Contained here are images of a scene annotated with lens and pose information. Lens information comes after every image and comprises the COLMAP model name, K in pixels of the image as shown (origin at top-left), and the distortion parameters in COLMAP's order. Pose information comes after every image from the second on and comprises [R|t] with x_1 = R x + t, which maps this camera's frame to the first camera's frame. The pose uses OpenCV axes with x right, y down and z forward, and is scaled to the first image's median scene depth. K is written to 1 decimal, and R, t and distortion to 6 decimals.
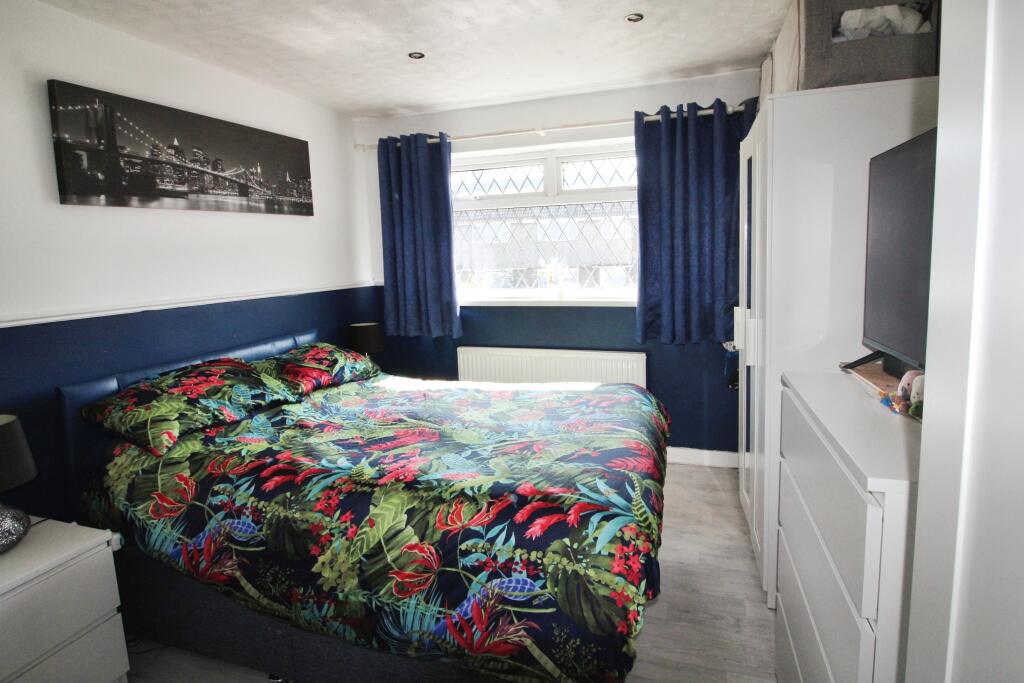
lens RADIAL K [[532.4, 0, 517.4], [0, 532.4, 318.2], [0, 0, 1]] dist [-0.004289, -0.000764]
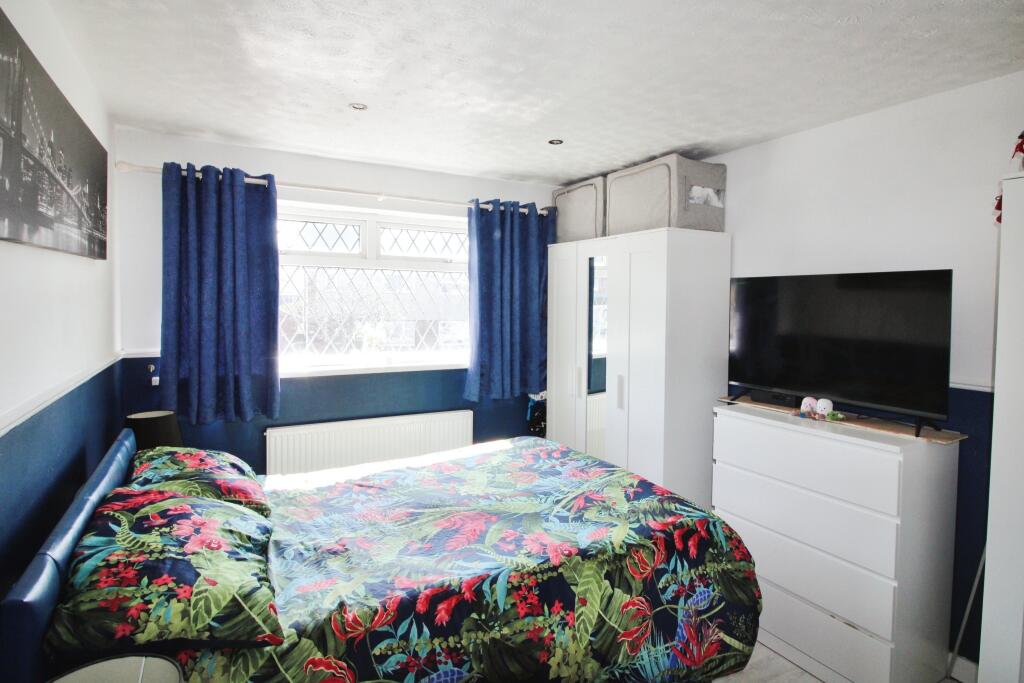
lens RADIAL K [[532.4, 0, 517.4], [0, 532.4, 318.2], [0, 0, 1]] dist [-0.004289, -0.000764]
pose [[0.676975, 0.014164, 0.735869, -1.011511], [0.056328, 0.995885, -0.070989, -0.080055], [-0.733847, 0.089508, 0.673392, 0.328198]]
